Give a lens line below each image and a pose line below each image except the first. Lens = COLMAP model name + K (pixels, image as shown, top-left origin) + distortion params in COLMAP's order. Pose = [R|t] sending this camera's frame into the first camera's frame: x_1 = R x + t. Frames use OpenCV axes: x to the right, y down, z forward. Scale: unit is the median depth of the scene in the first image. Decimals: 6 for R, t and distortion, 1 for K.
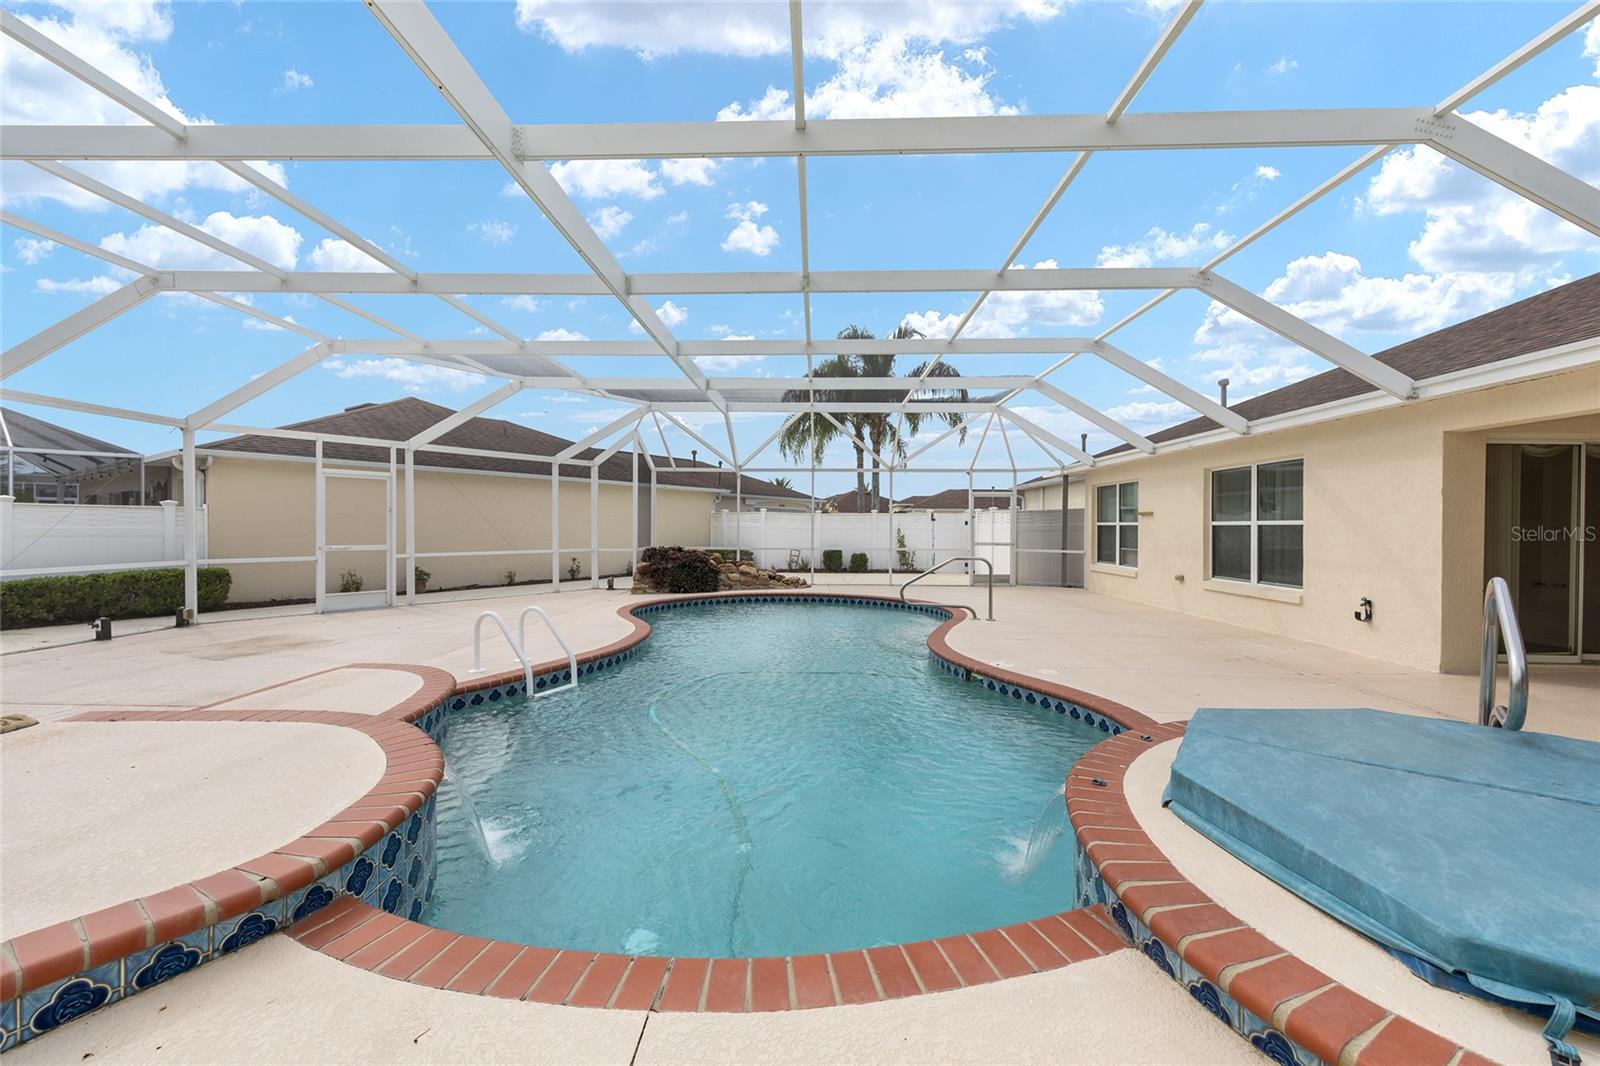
lens RADIAL K [[635.8, 0, 794.3], [0, 635.8, 532.1], [0, 0, 1]] dist [-0.000617, -0.000053]
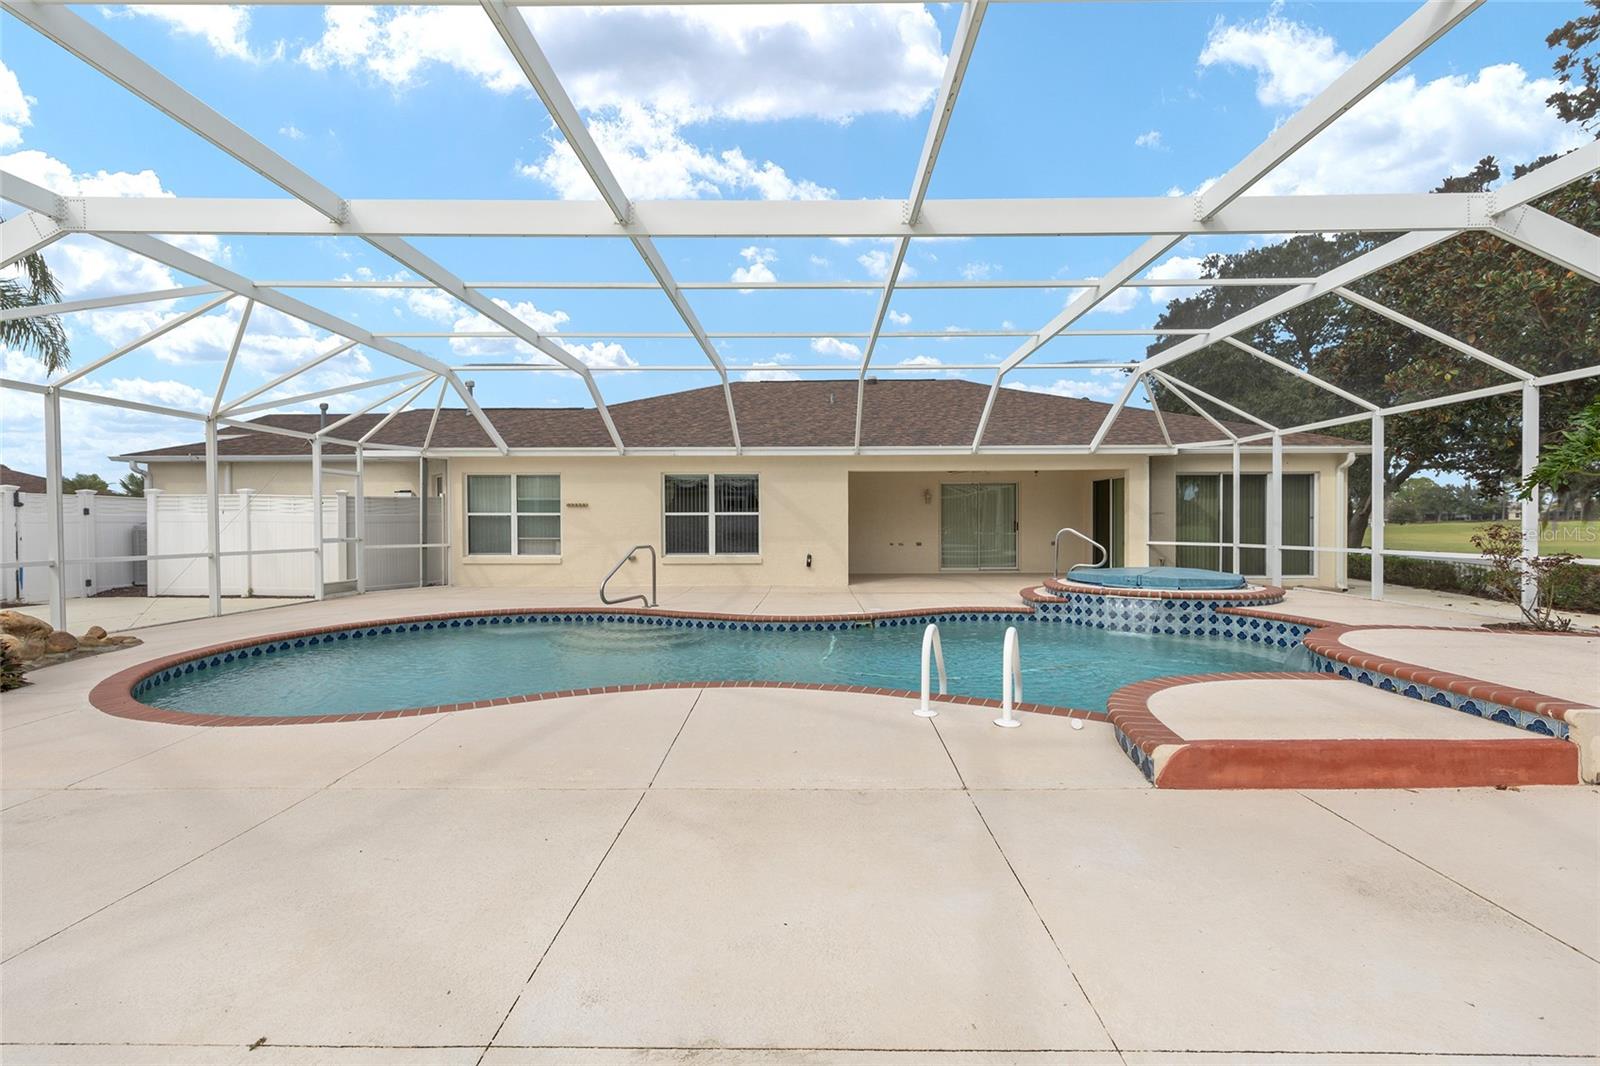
lens RADIAL K [[649.1, 0, 803.0], [0, 649.1, 527.4], [0, 0, 1]] dist [-0.000655, 0.000100]
pose [[-0.019589, -0.011909, 0.999737, -0.599787], [0.011639, 0.999859, 0.012138, 0.000760], [-0.999740, 0.011873, -0.019448, 0.625152]]
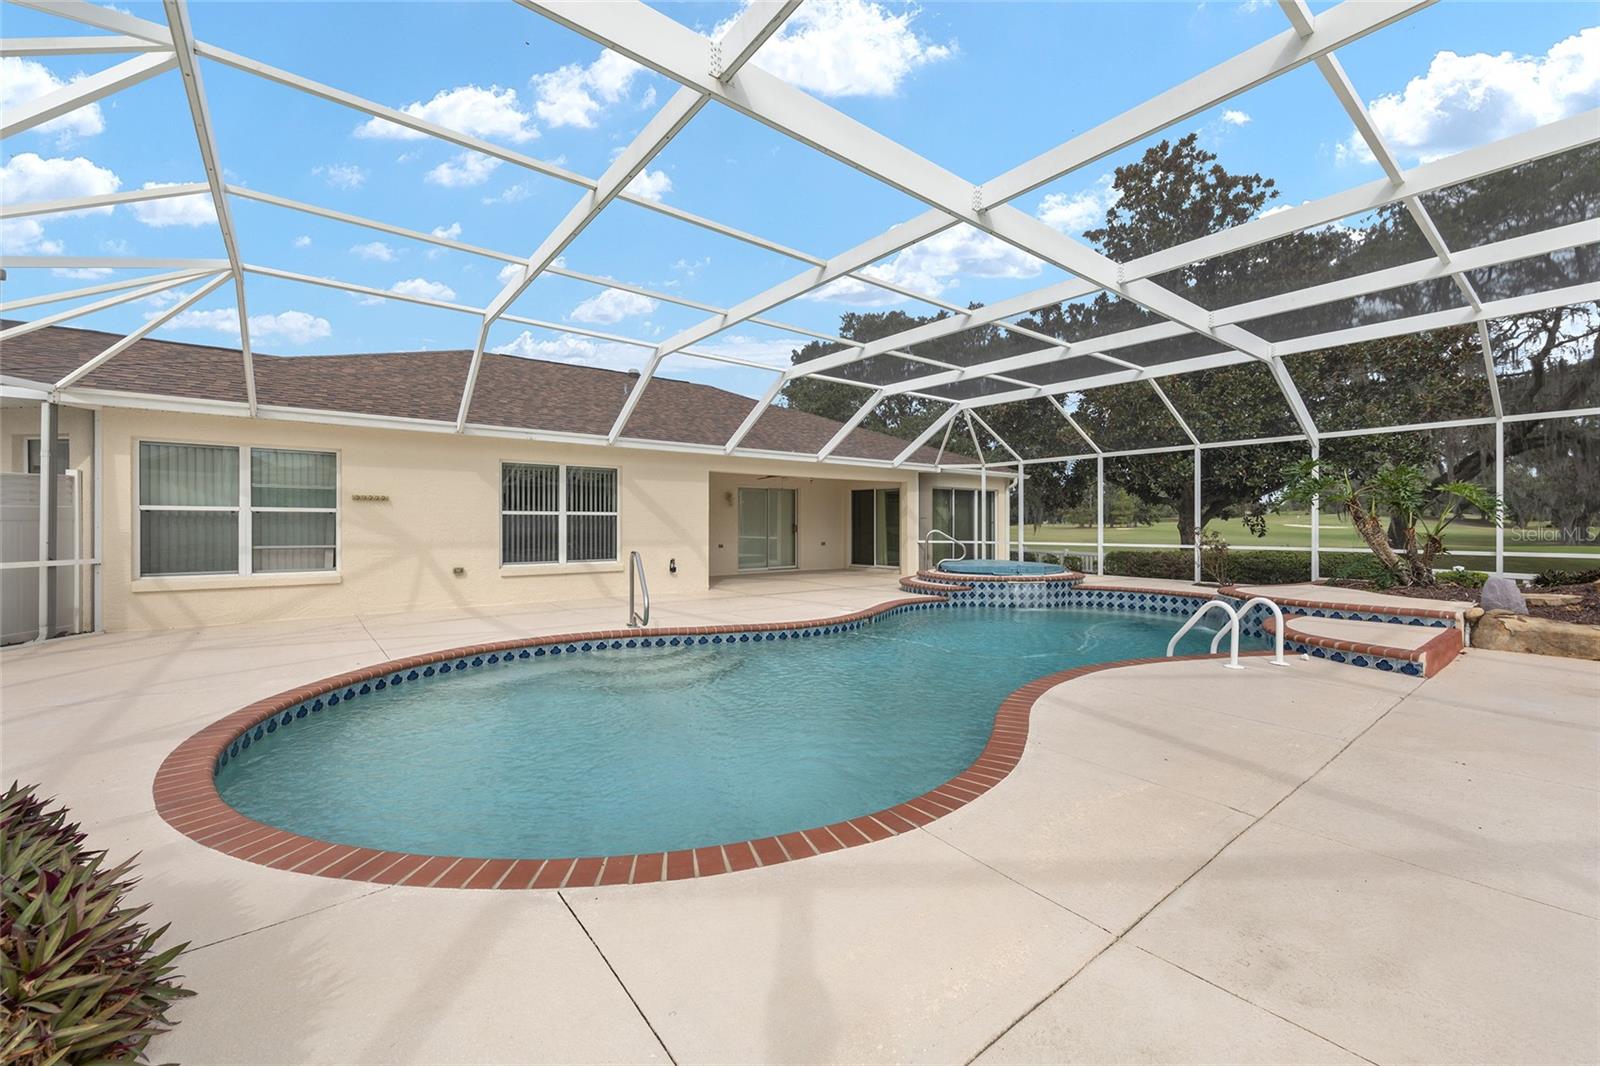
lens RADIAL K [[649.1, 0, 803.0], [0, 649.1, 527.4], [0, 0, 1]] dist [-0.000655, 0.000100]
pose [[-0.651467, -0.009242, 0.758621, -0.399006], [0.001784, 0.999904, 0.013713, -0.003002], [-0.758675, 0.010287, -0.651388, 1.116909]]
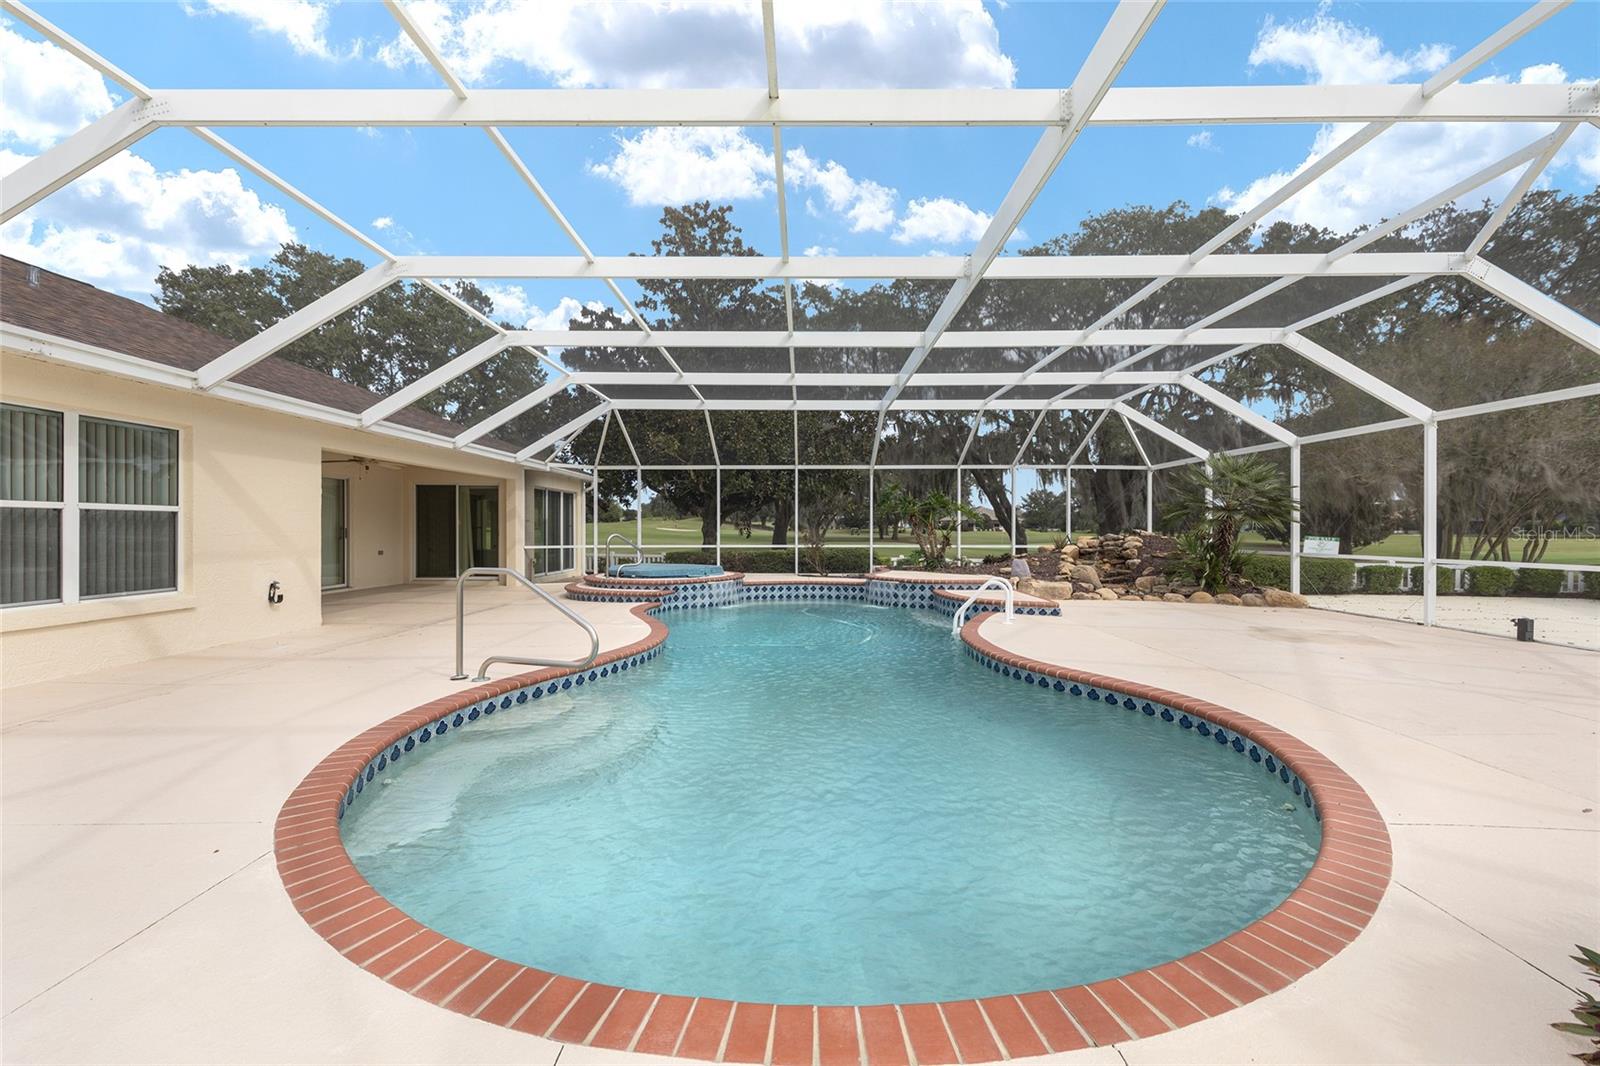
lens RADIAL K [[649.1, 0, 803.0], [0, 649.1, 527.4], [0, 0, 1]] dist [-0.000655, 0.000100]
pose [[-0.999131, -0.006838, -0.041107, 0.023013], [-0.007049, 0.999963, 0.004989, -0.000646], [0.041071, 0.005275, -0.999142, 1.274410]]
